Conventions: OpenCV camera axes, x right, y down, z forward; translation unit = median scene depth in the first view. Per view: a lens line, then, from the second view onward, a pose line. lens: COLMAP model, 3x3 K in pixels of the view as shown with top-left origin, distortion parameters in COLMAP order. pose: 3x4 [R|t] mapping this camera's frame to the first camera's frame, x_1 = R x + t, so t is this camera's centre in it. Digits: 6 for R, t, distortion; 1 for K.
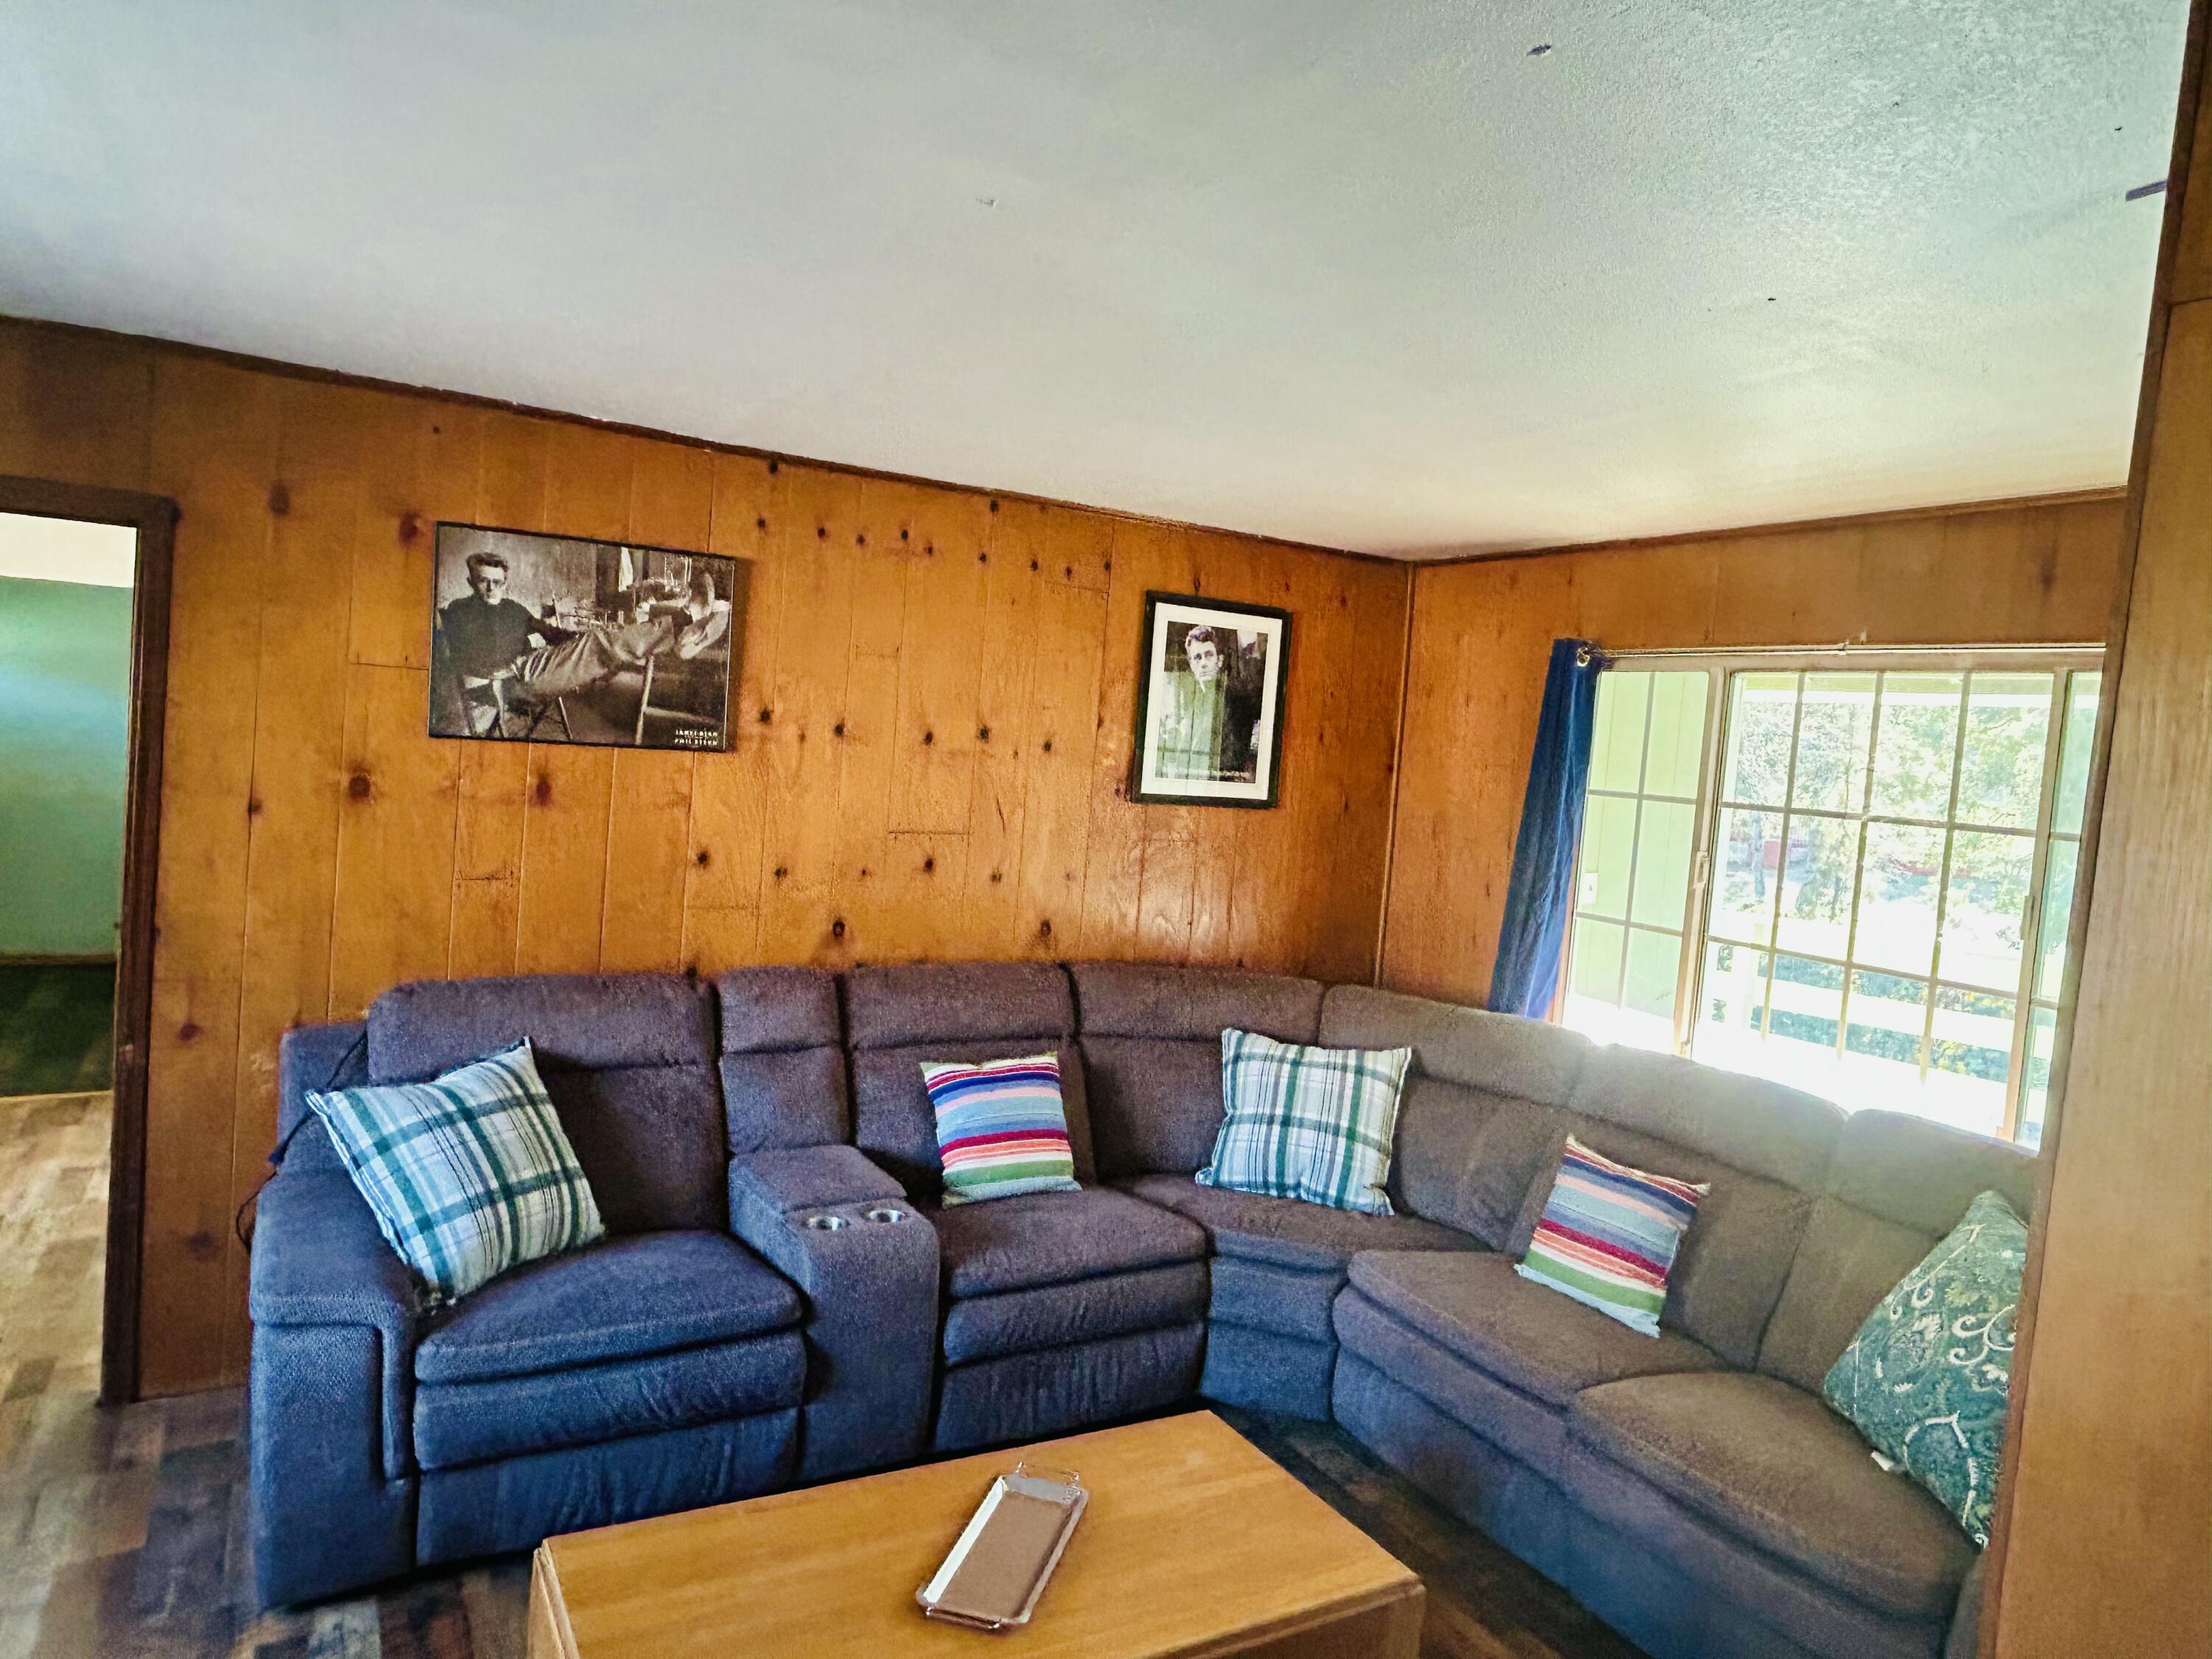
lens RADIAL K [[1388.6, 0, 1112.1], [0, 1388.6, 812.8], [0, 0, 1]] dist [-0.011040, 0.007357]
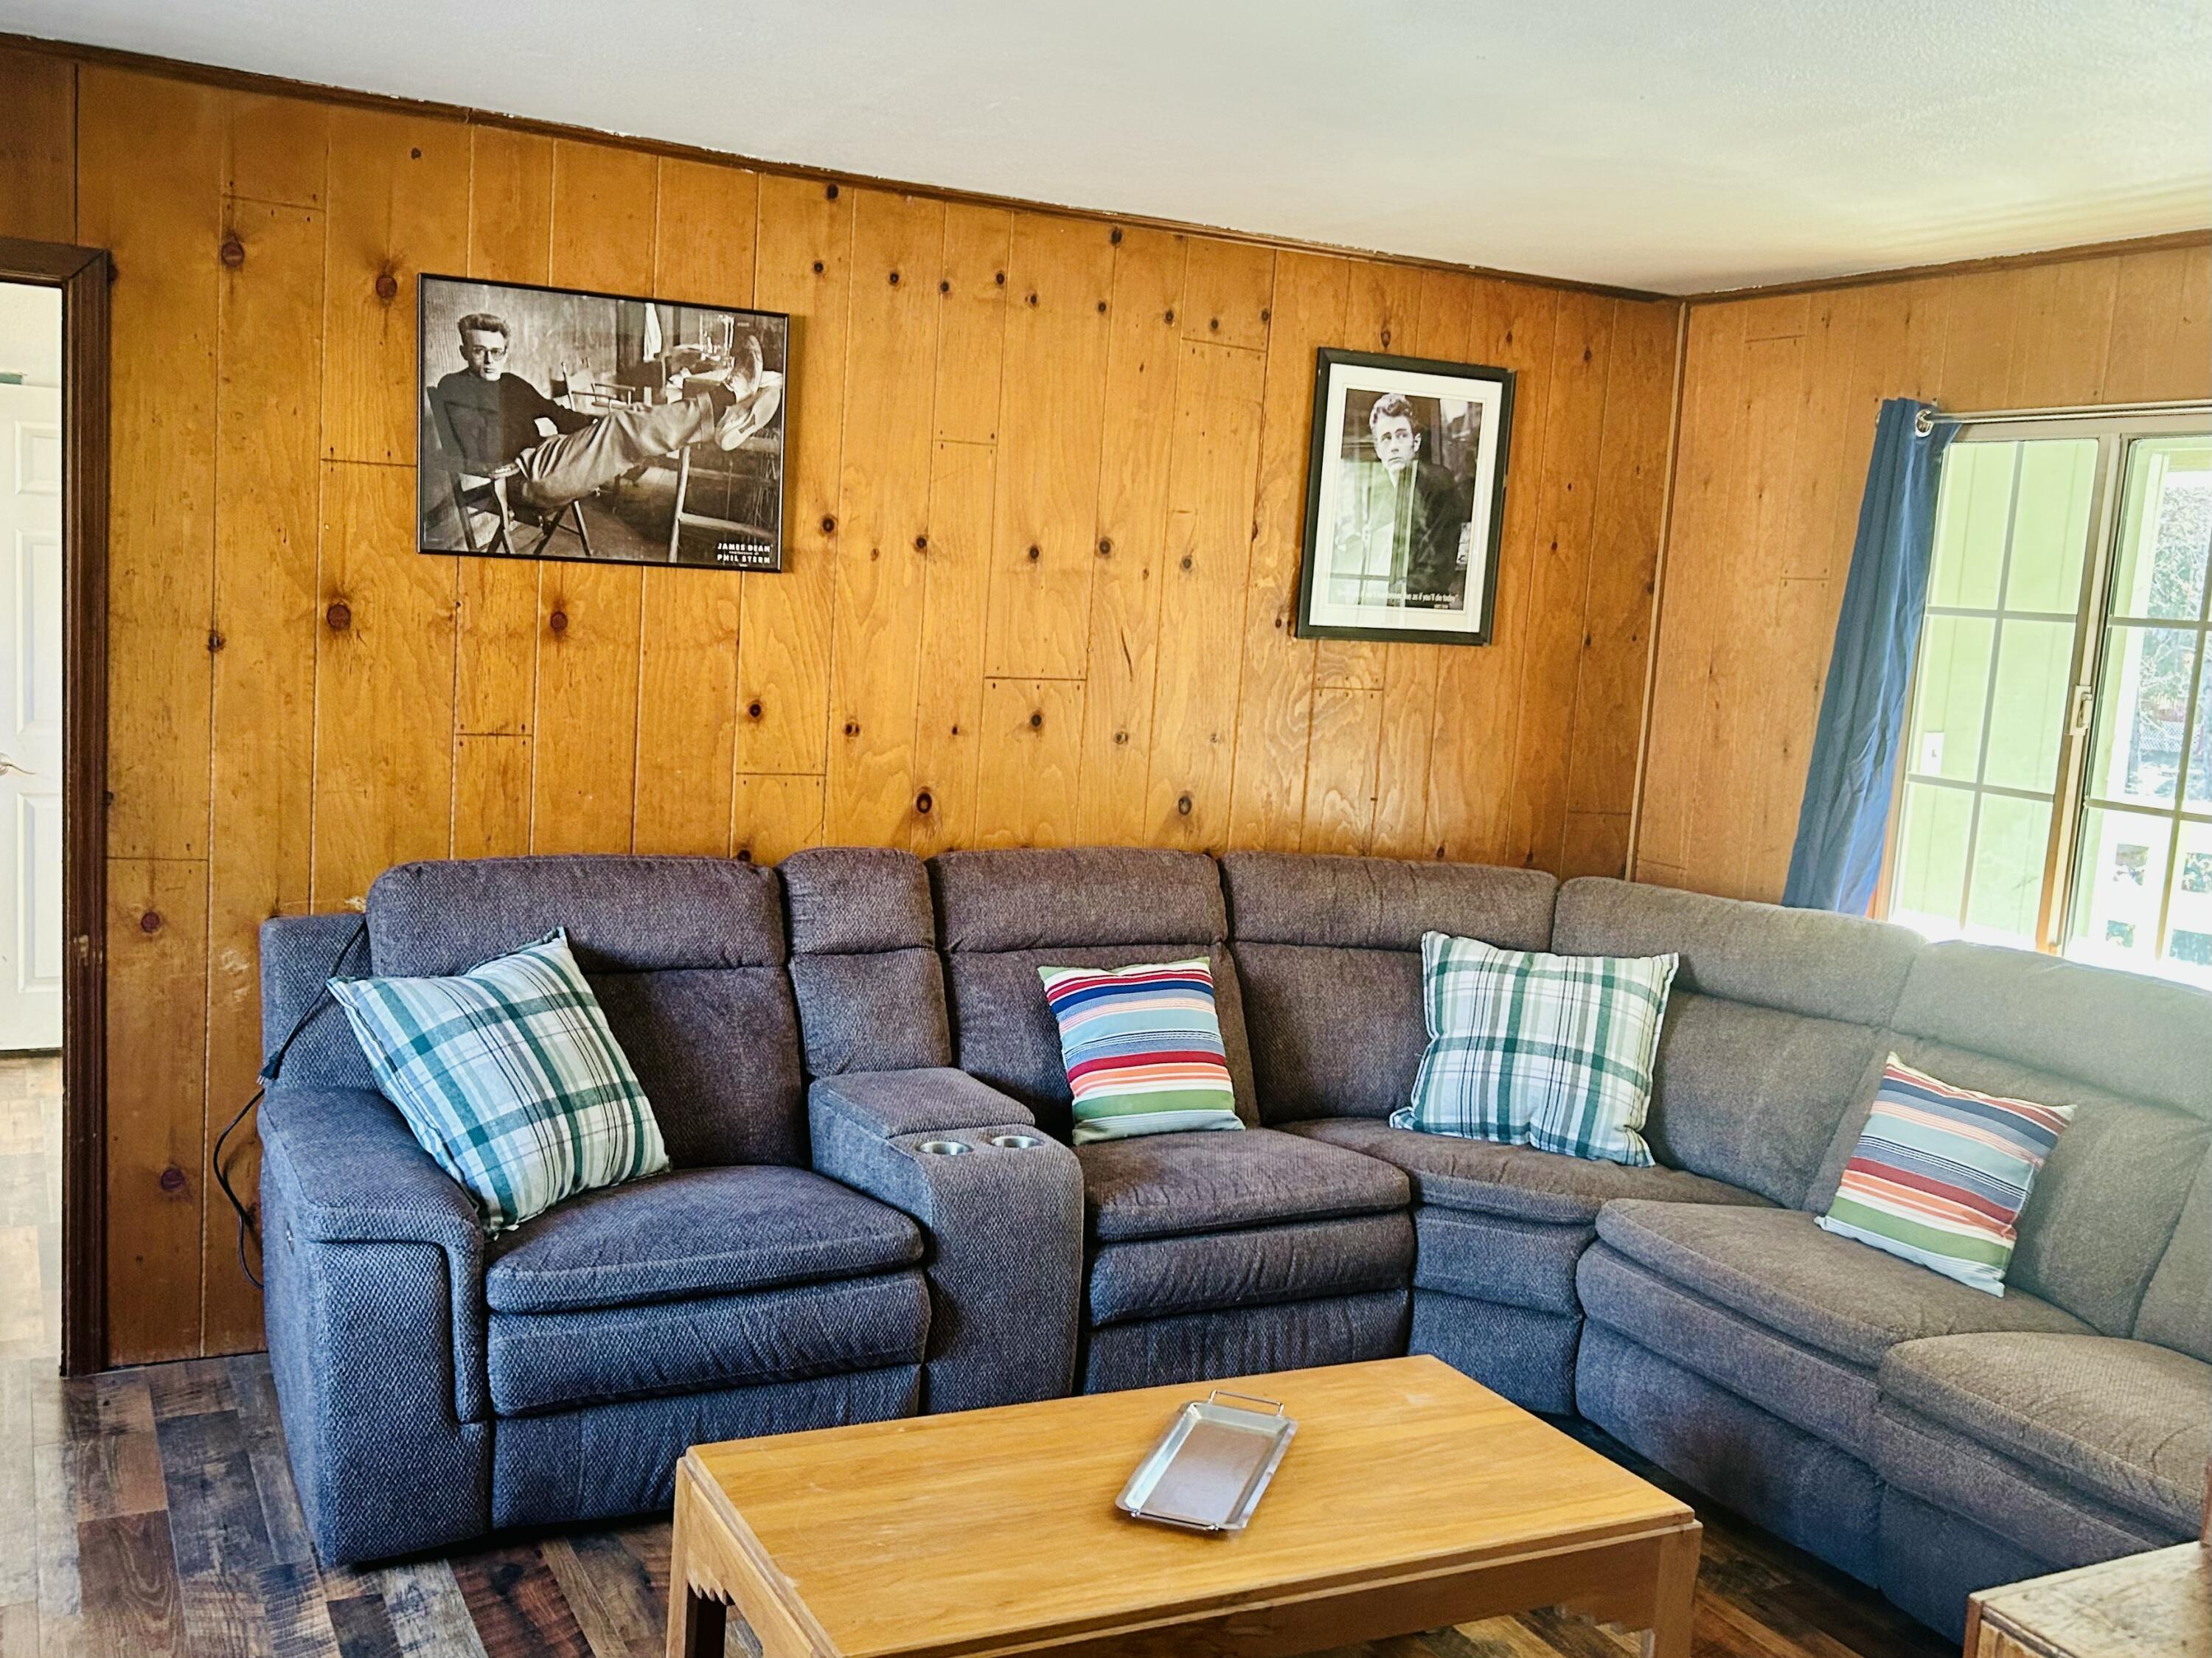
lens RADIAL K [[2076.9, 0, 1083.2], [0, 2076.9, 853.4], [0, 0, 1]] dist [0.036680, 0.000000]
pose [[0.998179, -0.007062, -0.059900, -0.046804], [0.011566, 0.997103, 0.075184, 0.030722], [0.059195, -0.075740, 0.995369, -0.172334]]
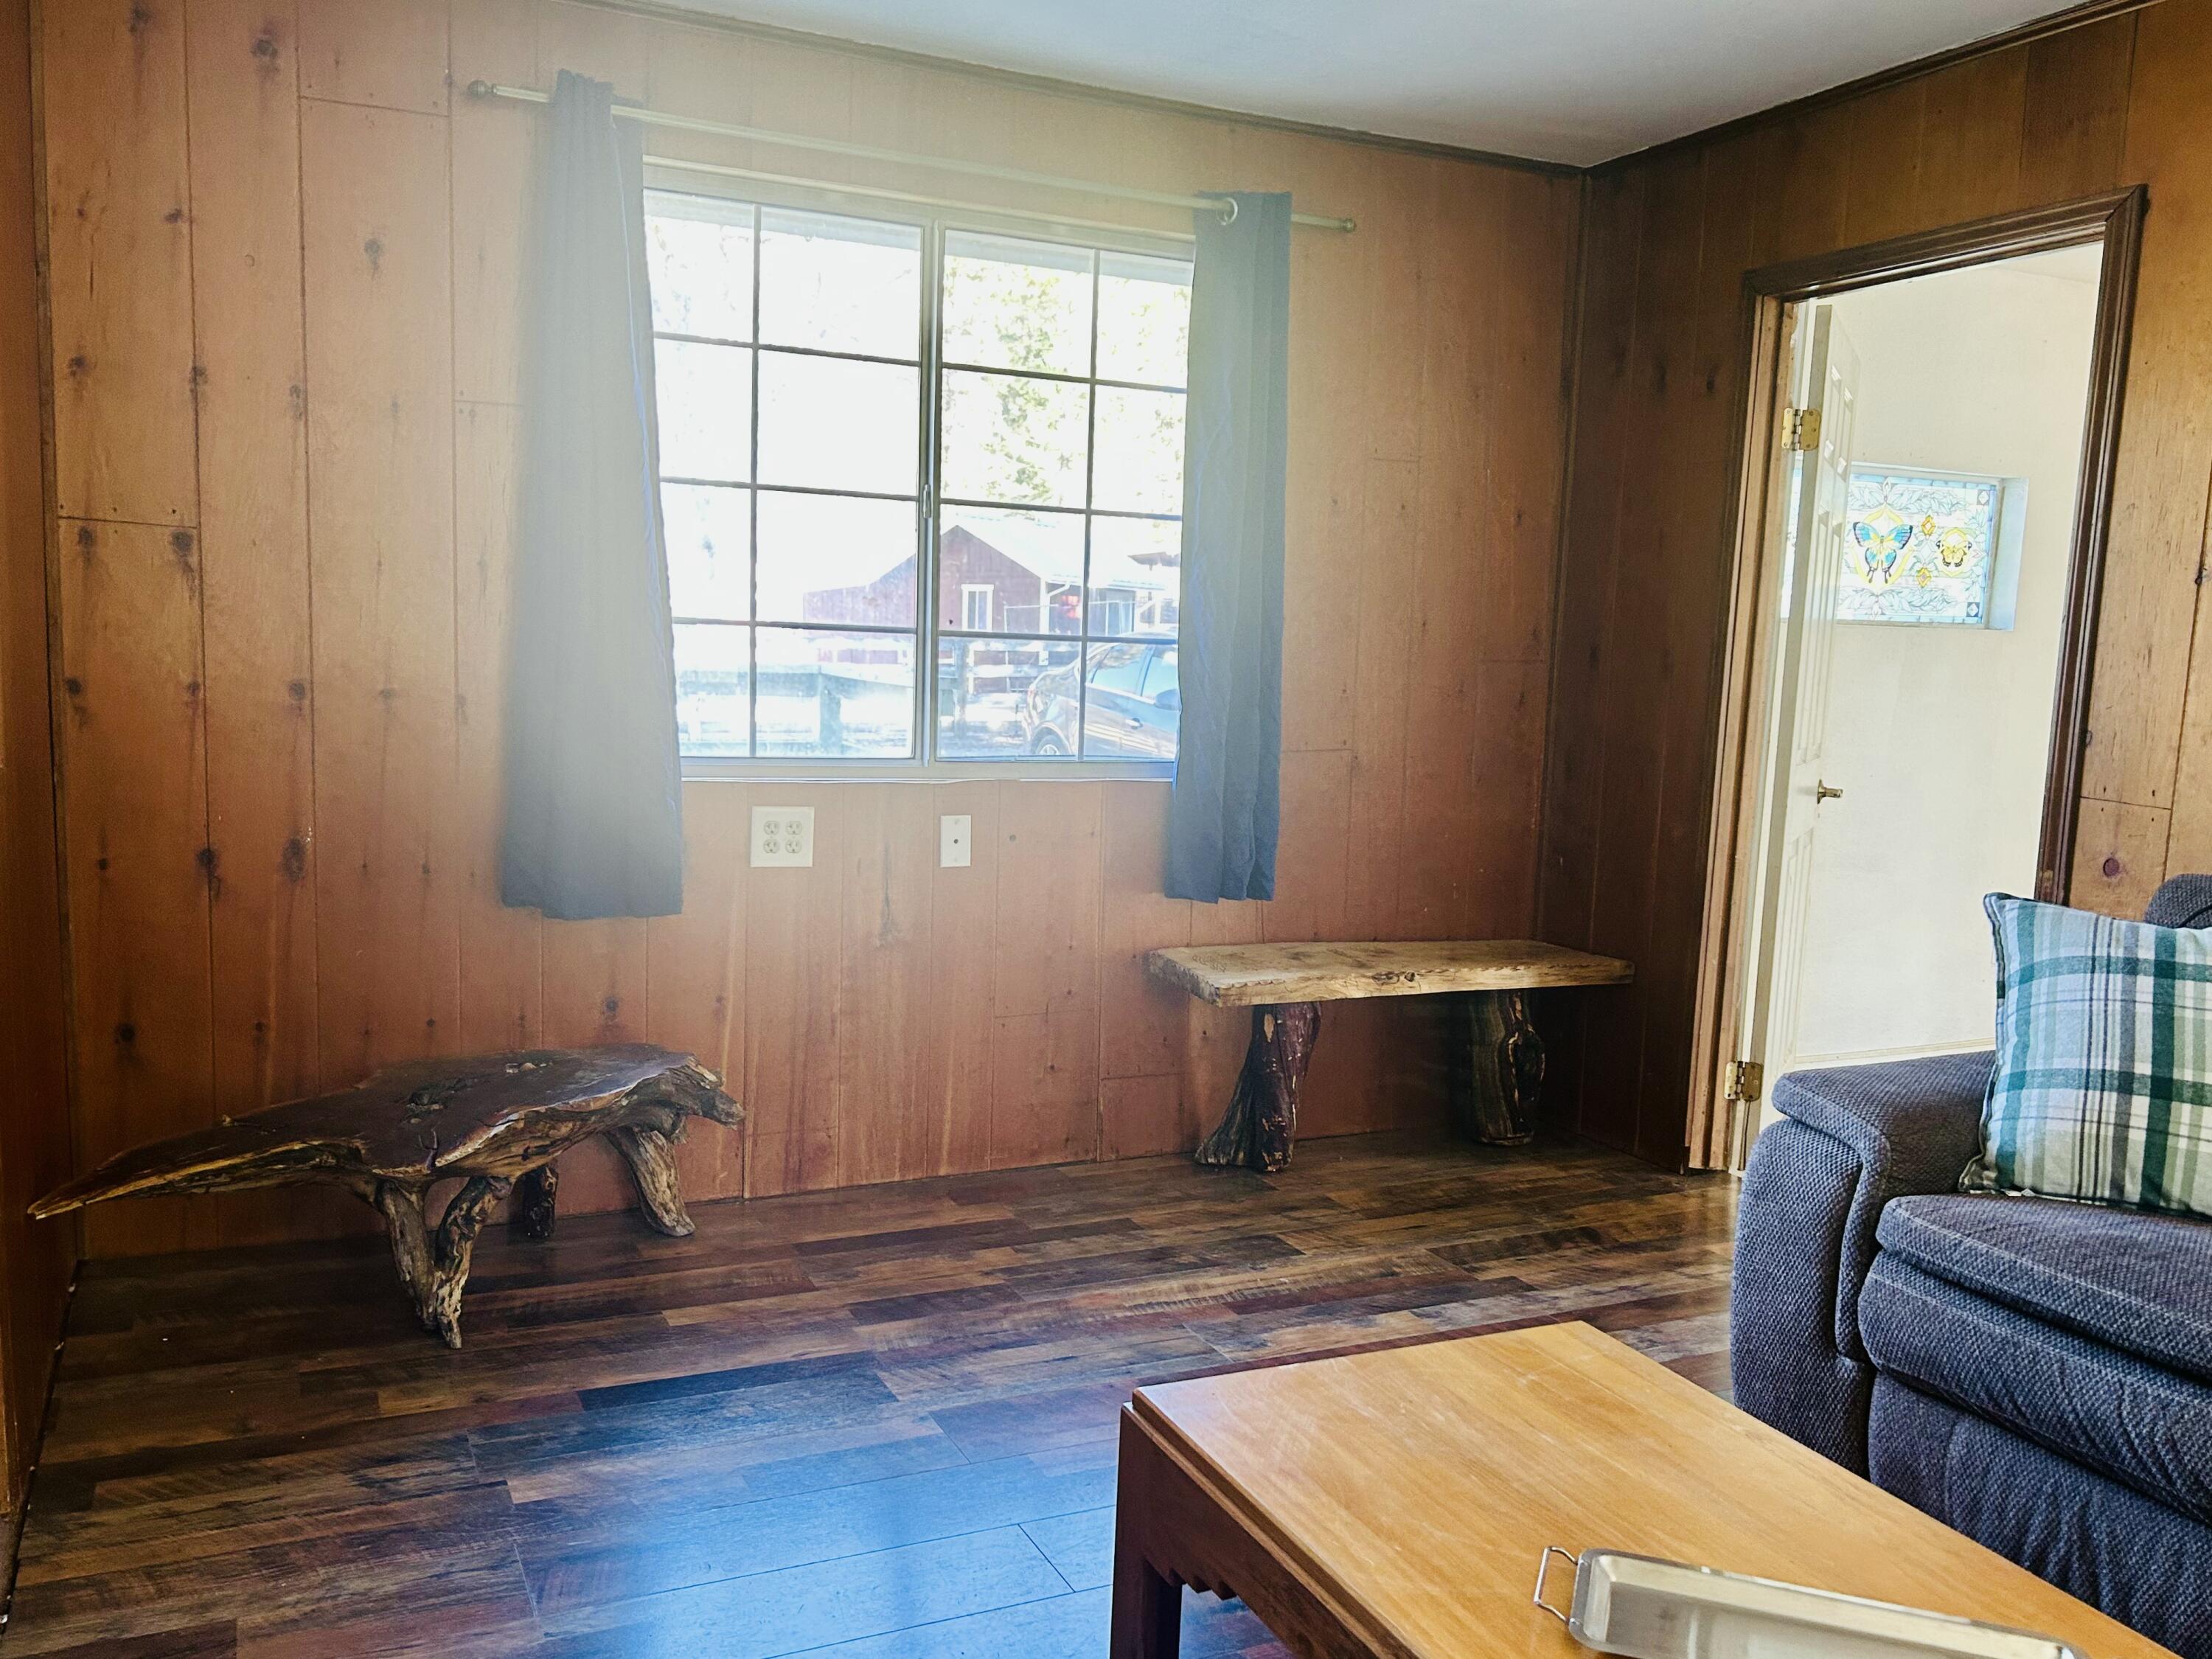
lens RADIAL K [[1803.2, 0, 1115.8], [0, 1803.2, 839.0], [0, 0, 1]] dist [0.052052, -0.051398]
pose [[-0.068679, 0.036423, -0.996974, 0.382026], [-0.096092, 0.994445, 0.042951, 0.143447], [0.993000, 0.098751, -0.064797, 0.475318]]
